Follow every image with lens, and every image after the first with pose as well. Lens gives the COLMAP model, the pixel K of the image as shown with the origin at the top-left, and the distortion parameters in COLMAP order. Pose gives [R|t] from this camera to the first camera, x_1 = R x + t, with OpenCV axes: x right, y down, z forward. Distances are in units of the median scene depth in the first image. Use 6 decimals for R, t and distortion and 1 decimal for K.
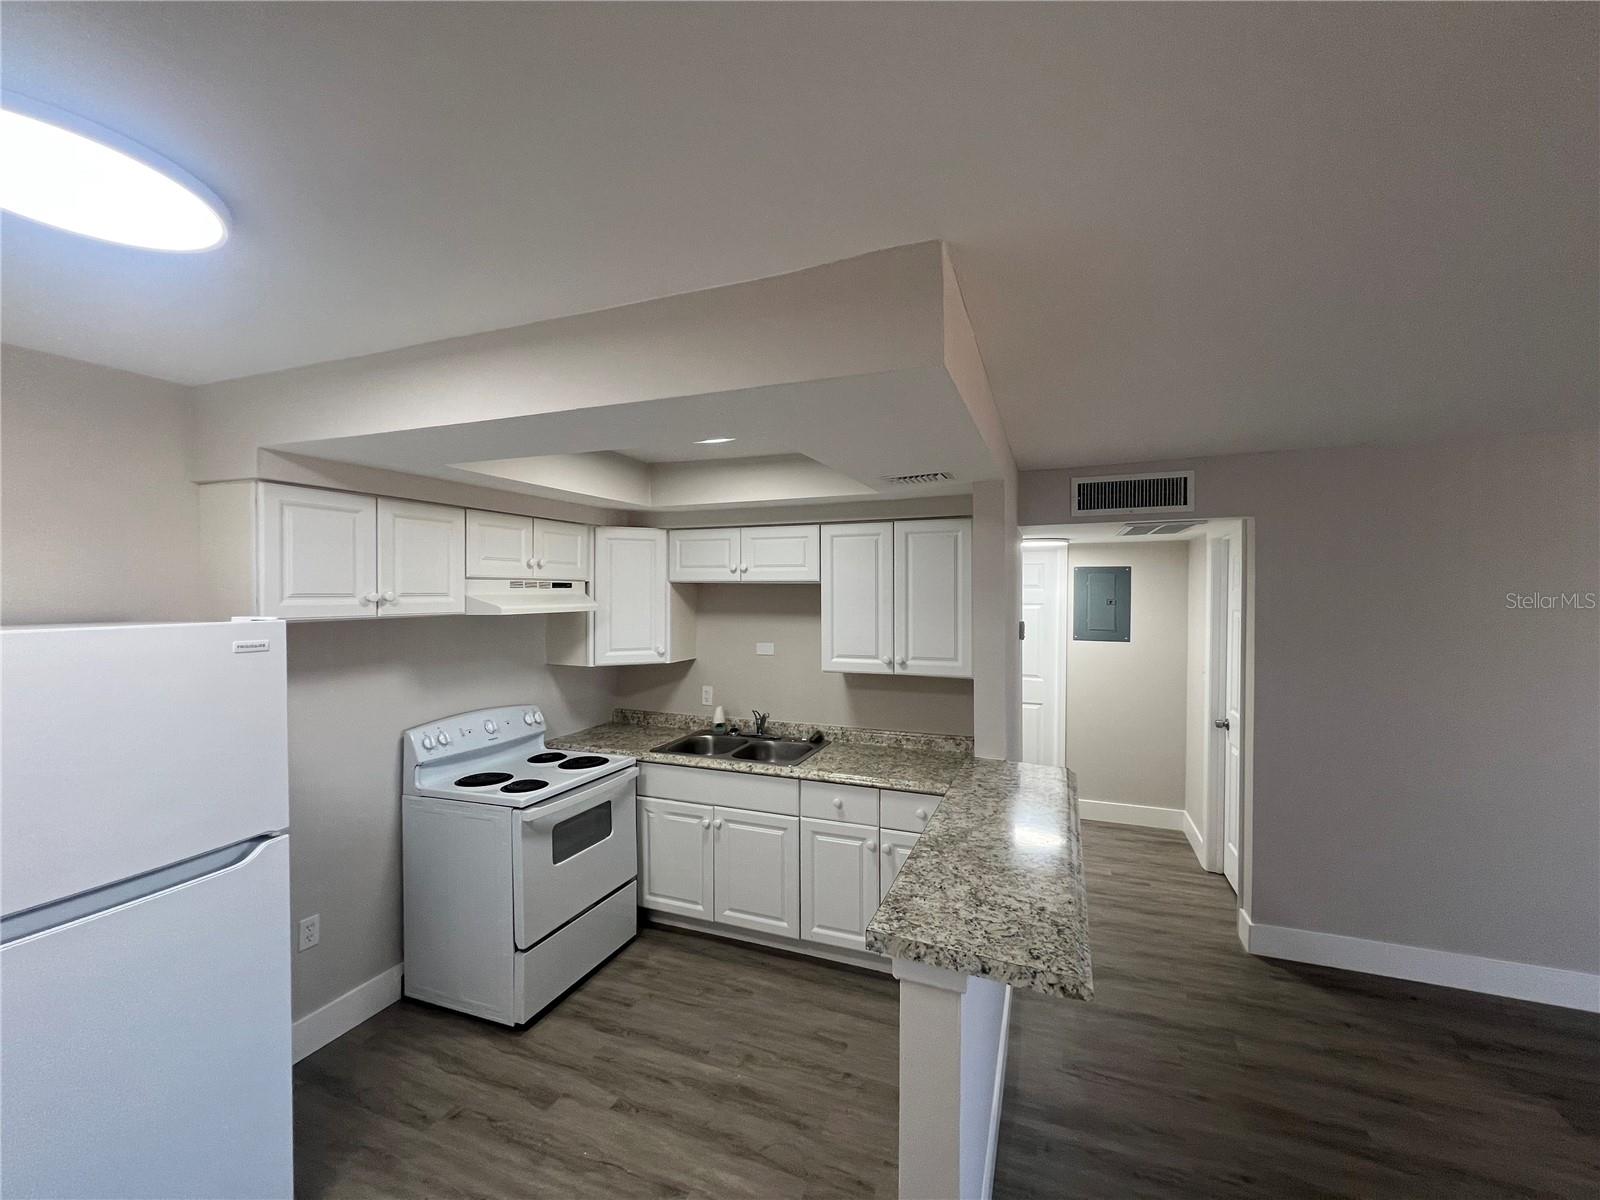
lens RADIAL K [[649.4, 0, 800.0], [0, 649.4, 600.0], [0, 0, 1]] dist [0.001393, 0.000098]
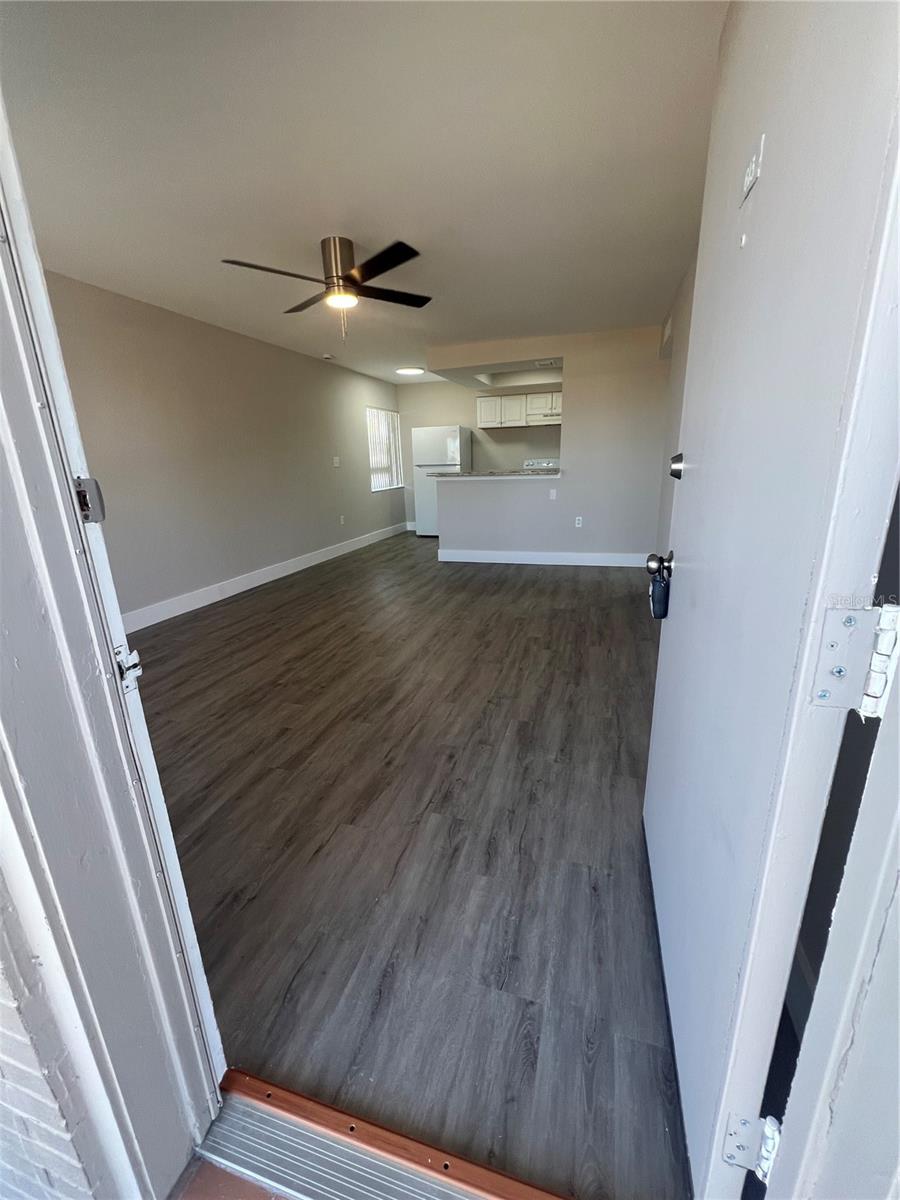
lens RADIAL K [[487.0, 0, 450.0], [0, 487.0, 600.0], [0, 0, 1]] dist [0.001393, 0.000098]
pose [[0.076644, 0.279078, -0.957205, 2.271819], [0.016439, 0.959545, 0.281076, 0.180503], [0.996923, -0.037279, 0.068956, 0.353748]]
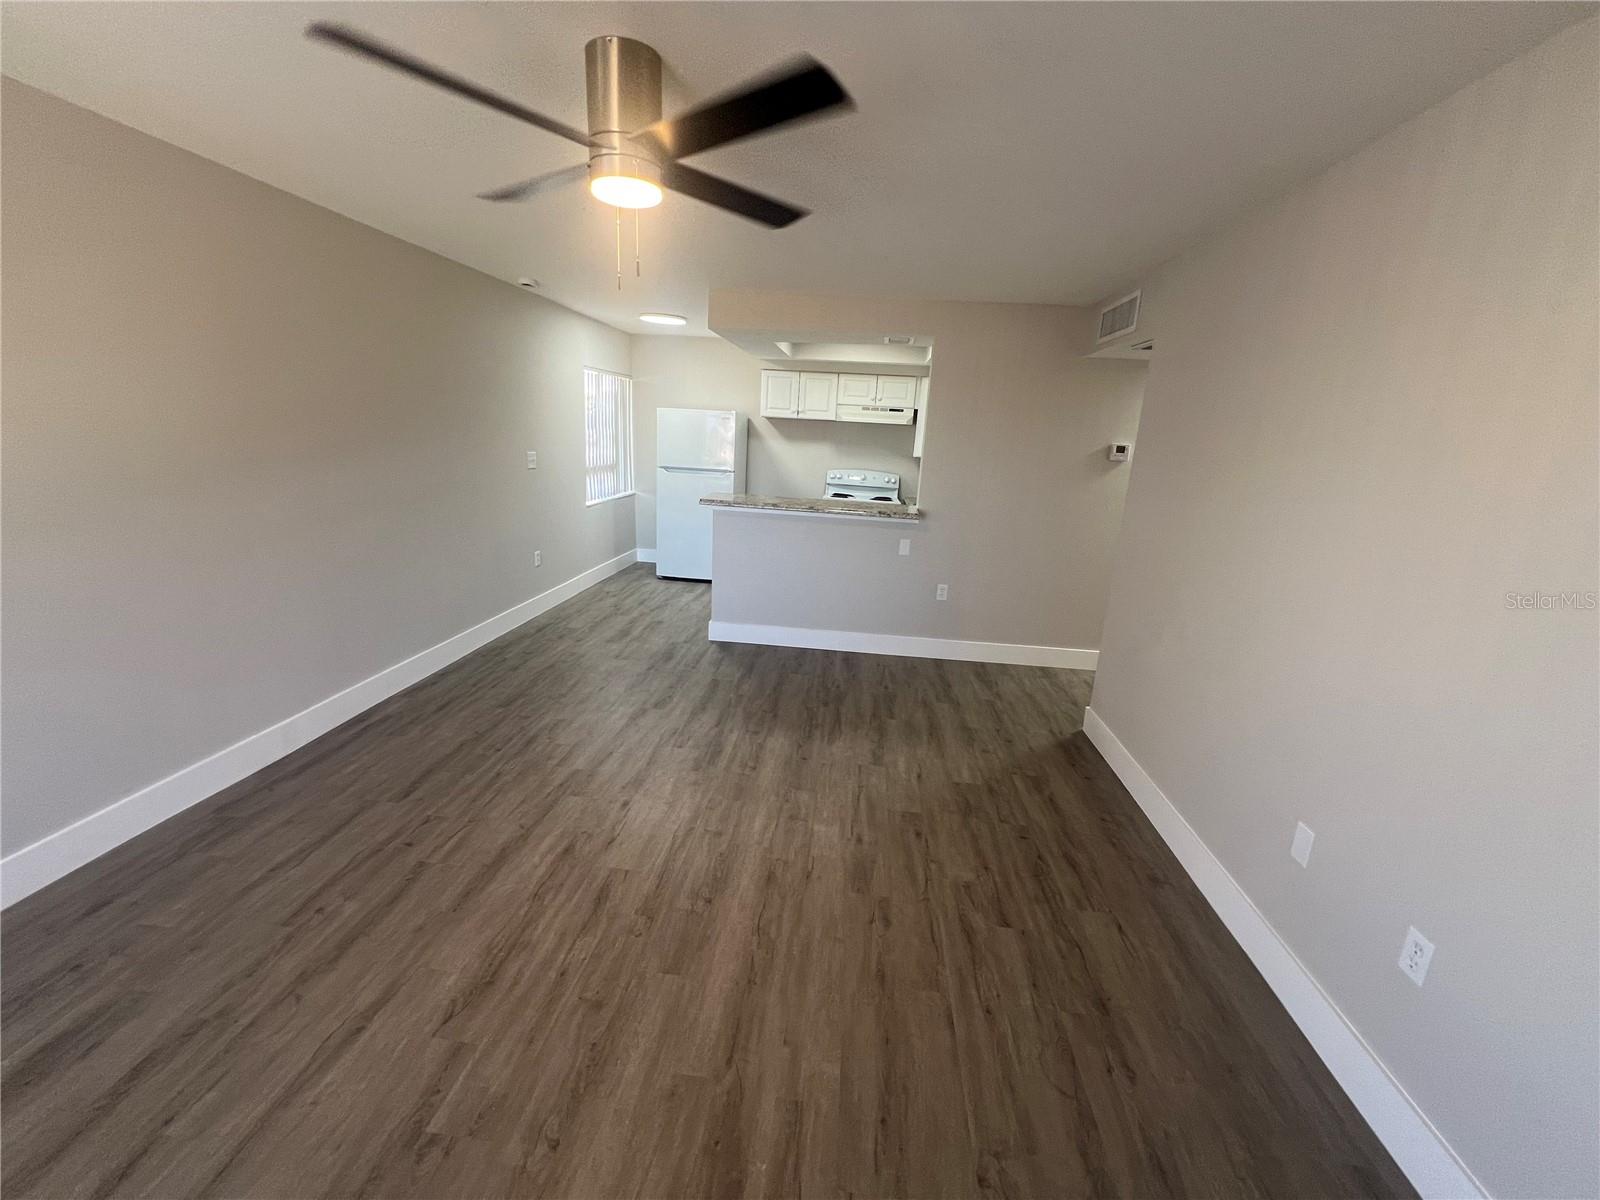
lens RADIAL K [[649.4, 0, 800.0], [0, 649.4, 600.0], [0, 0, 1]] dist [0.001393, 0.000098]
pose [[0.269975, 0.261764, -0.926603, 1.784175], [-0.065439, 0.965100, 0.253573, 0.060886], [0.960641, -0.007822, 0.277683, 0.209605]]
